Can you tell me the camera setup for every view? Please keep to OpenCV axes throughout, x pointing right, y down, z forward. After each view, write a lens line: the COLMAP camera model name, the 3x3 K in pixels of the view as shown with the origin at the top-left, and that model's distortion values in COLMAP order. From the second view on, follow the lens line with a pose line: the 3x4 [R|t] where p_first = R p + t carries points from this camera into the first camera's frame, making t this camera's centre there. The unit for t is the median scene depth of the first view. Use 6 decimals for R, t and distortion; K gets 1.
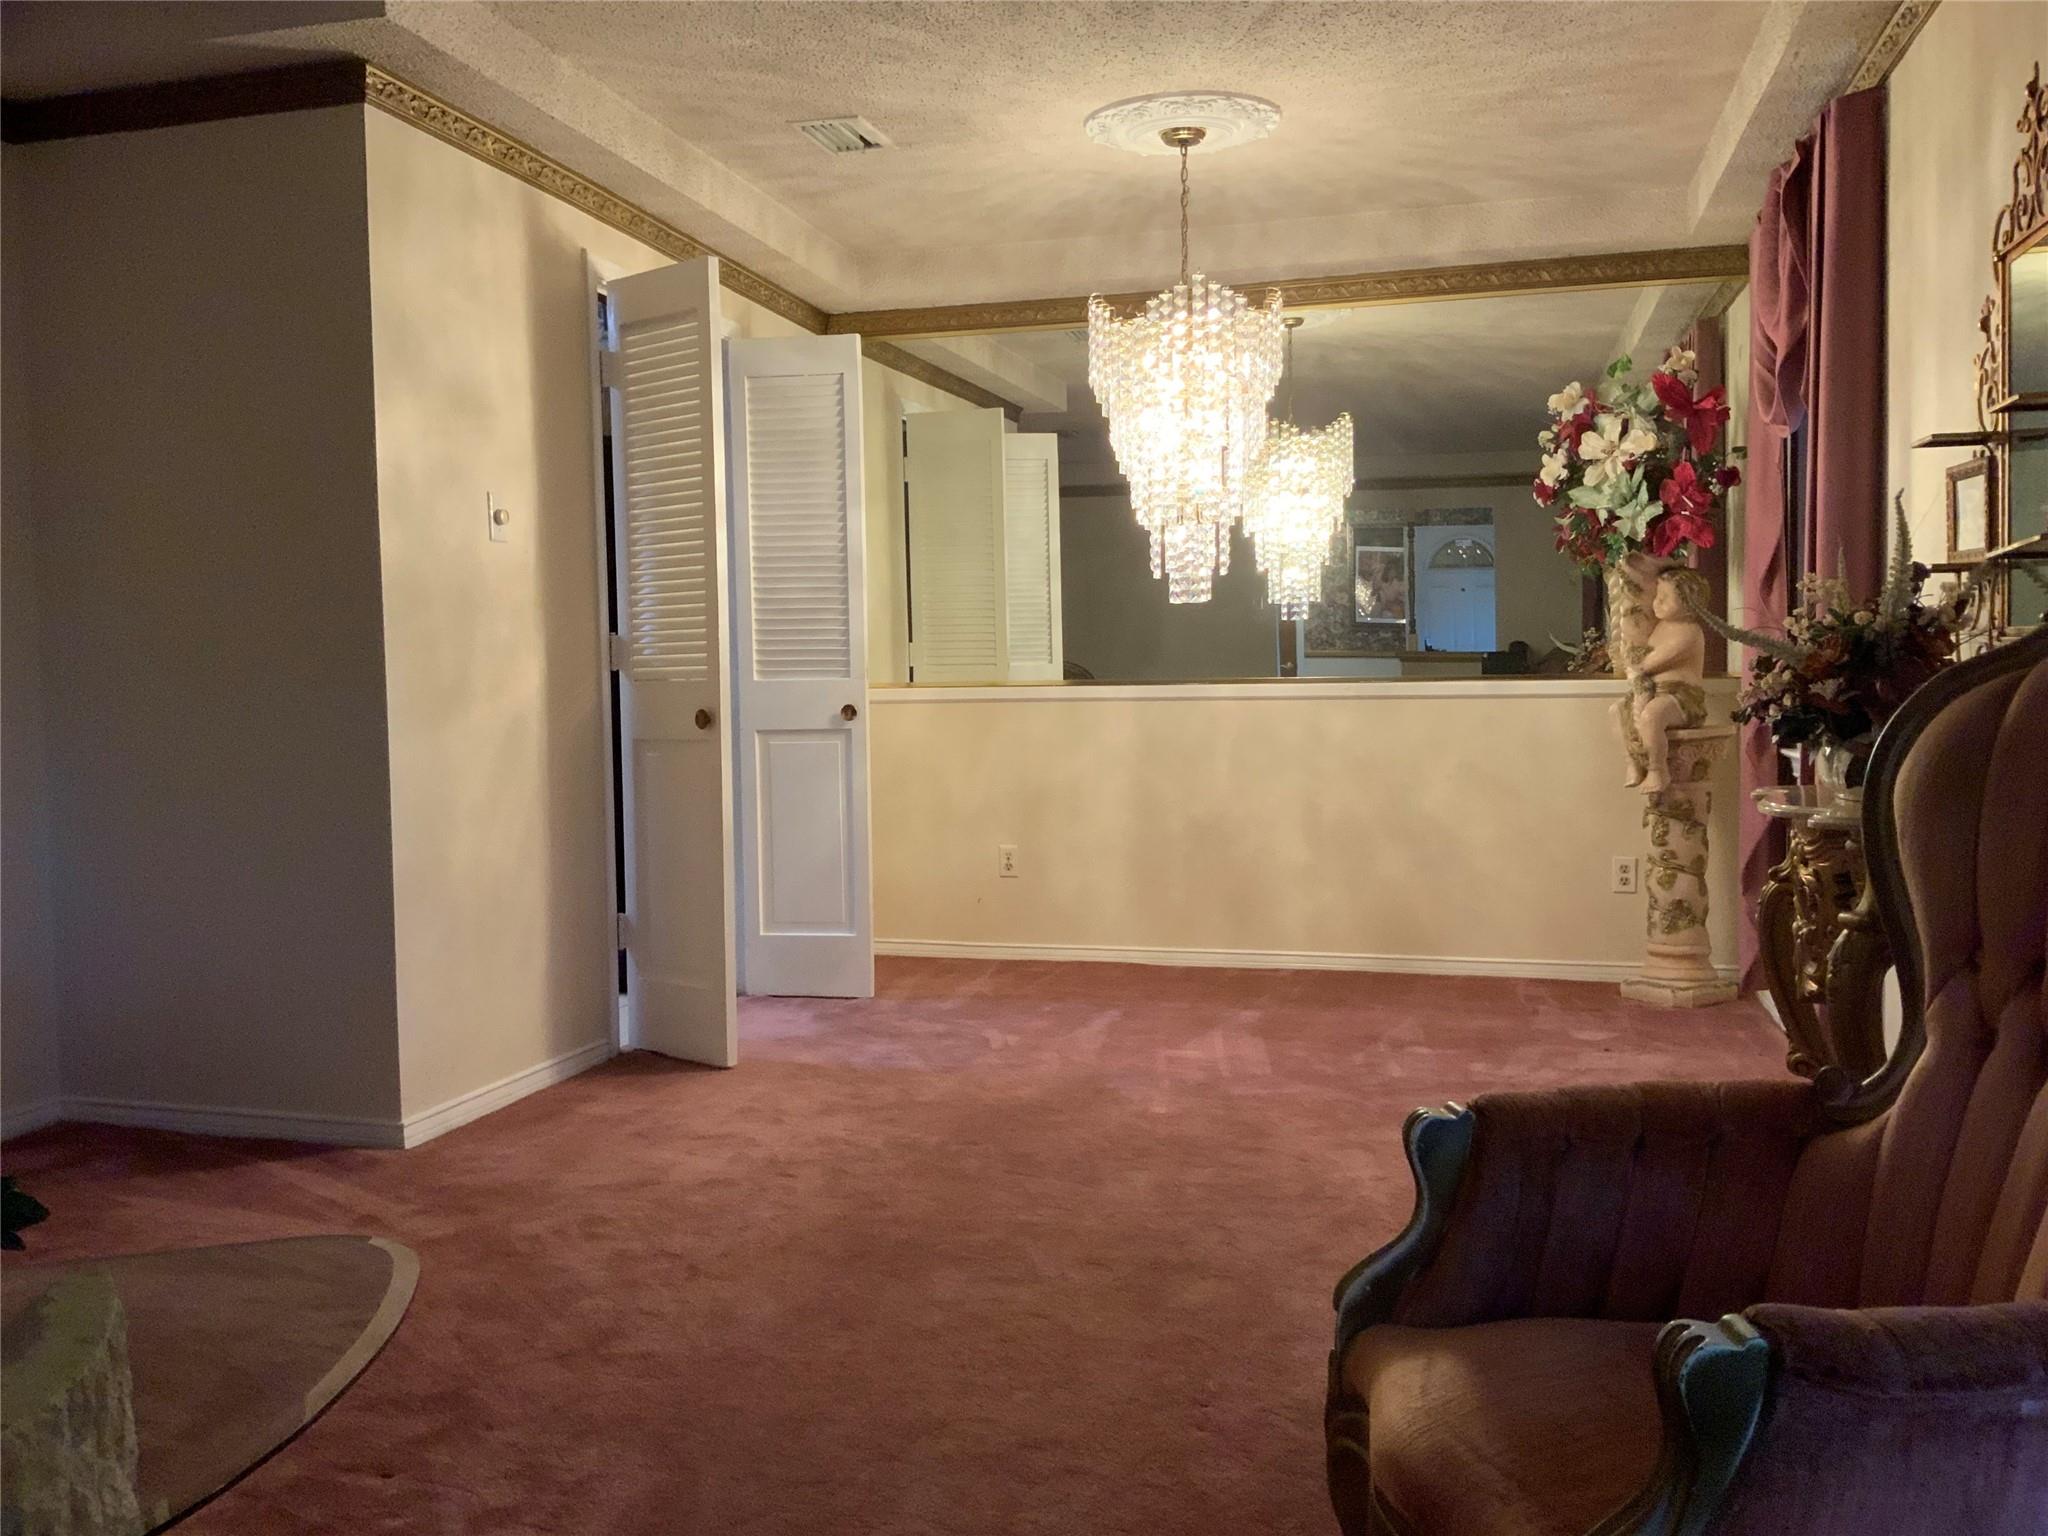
lens RADIAL K [[1753.8, 0, 964.6], [0, 1753.8, 816.5], [0, 0, 1]] dist [0.087310, -0.152632]
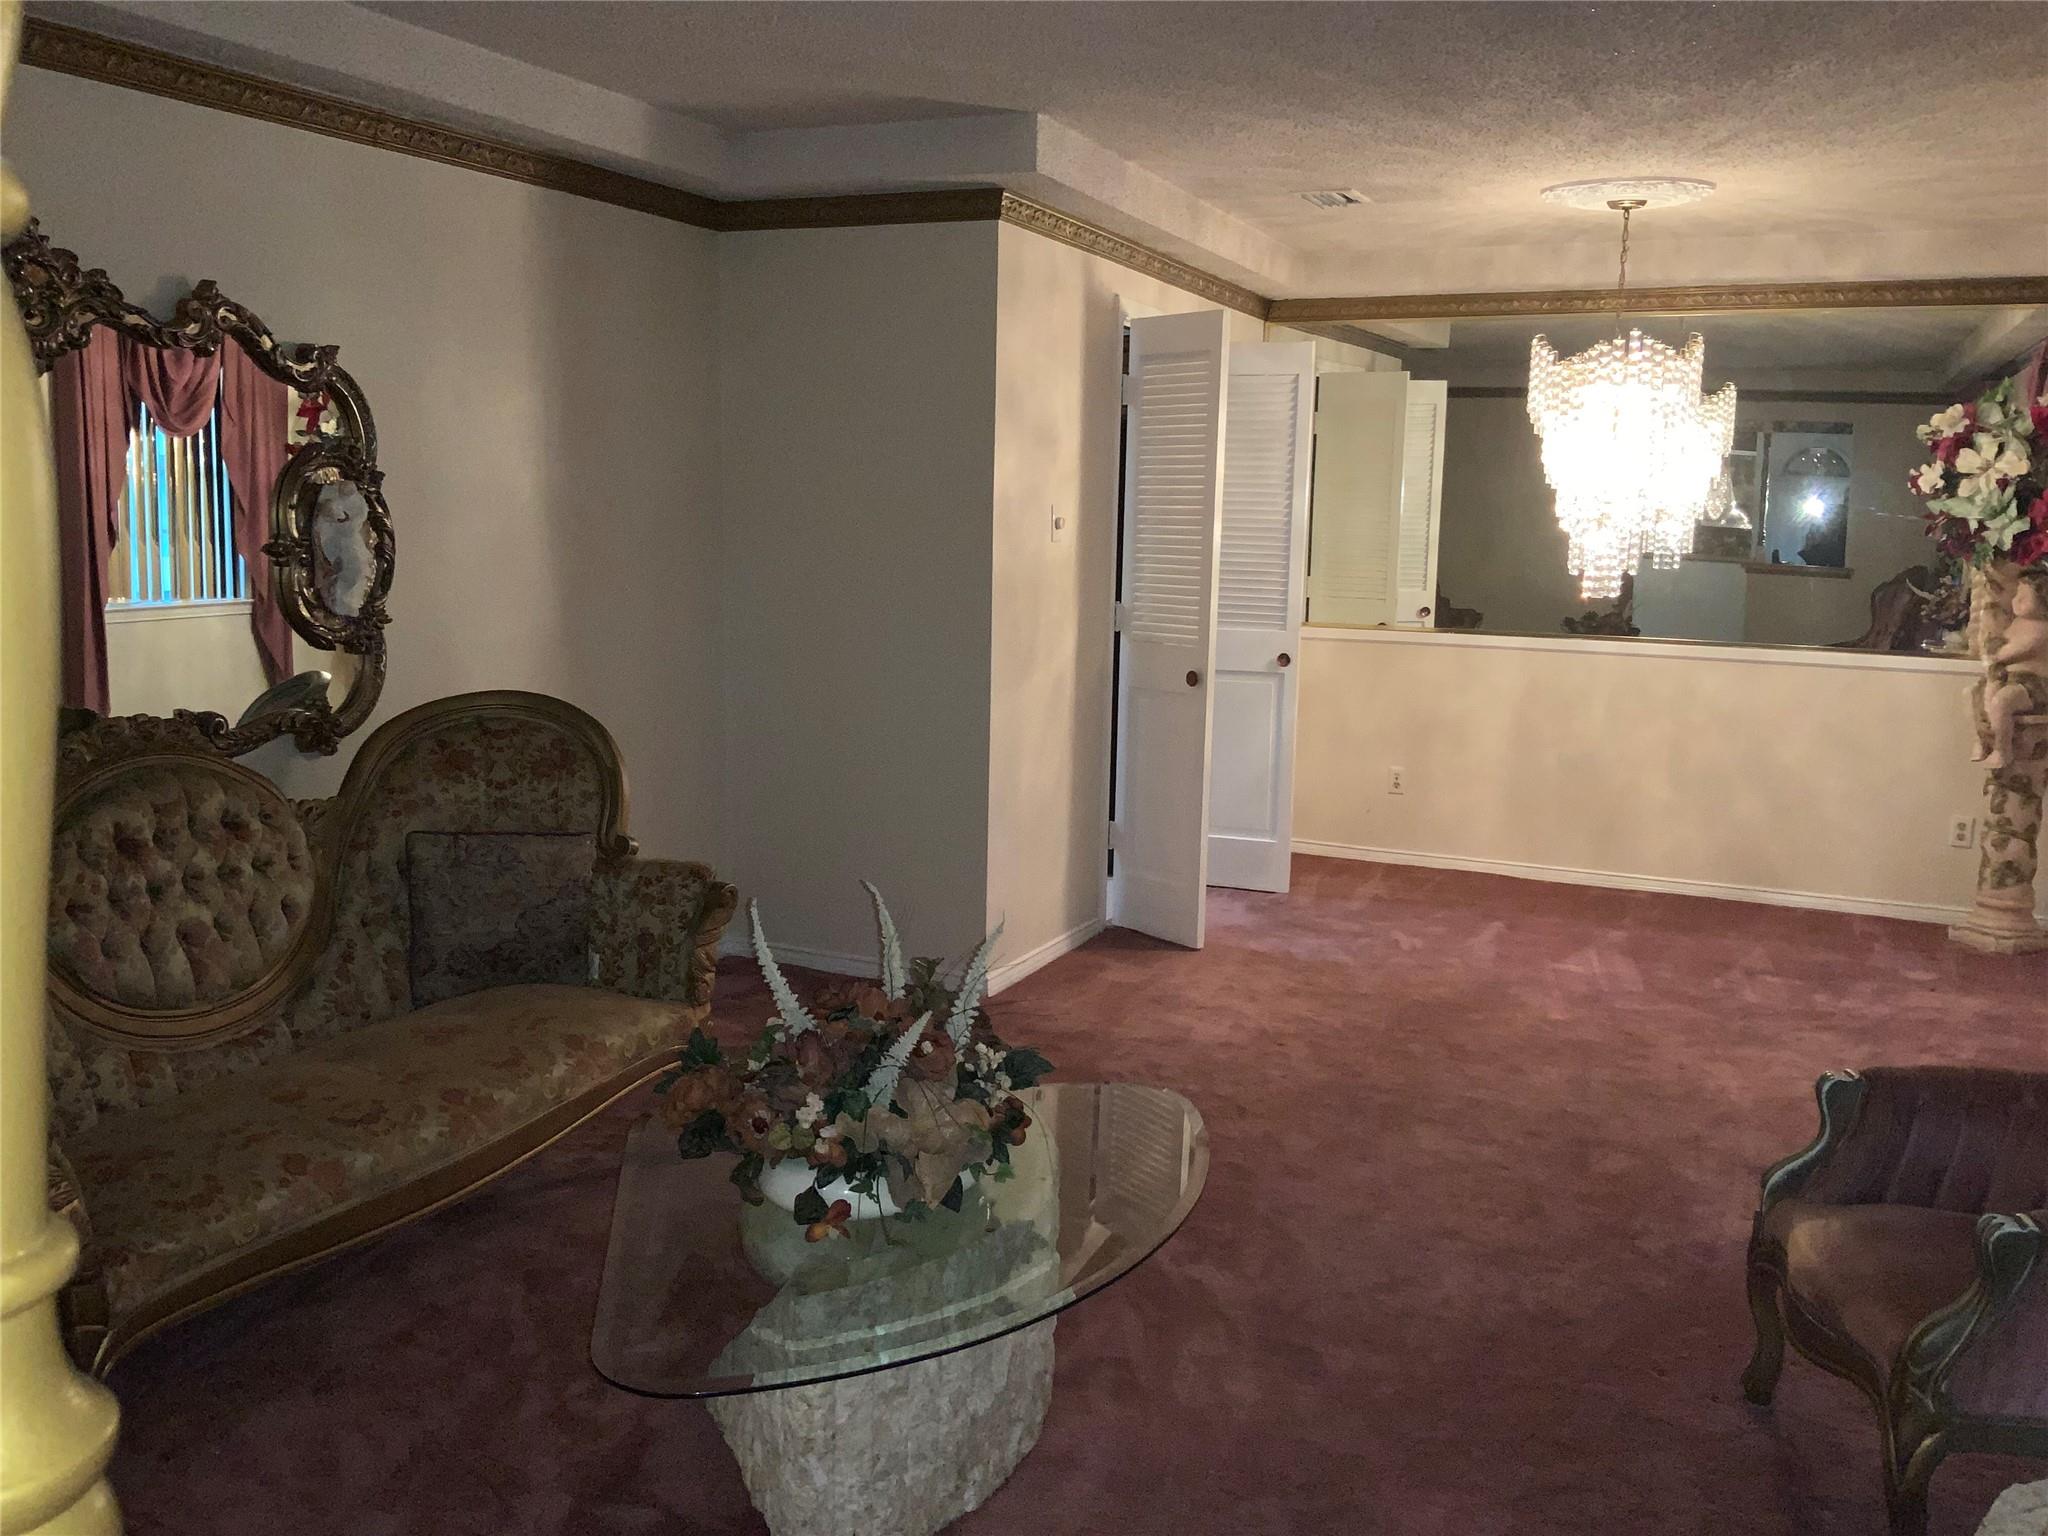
lens RADIAL K [[1753.8, 0, 930.3], [0, 1753.8, 787.1], [0, 0, 1]] dist [0.087310, -0.152632]
pose [[0.985105, 0.064581, -0.159364, -0.122543], [-0.050665, 0.994661, 0.089899, -0.078216], [0.164319, -0.080486, 0.983118, -0.279828]]
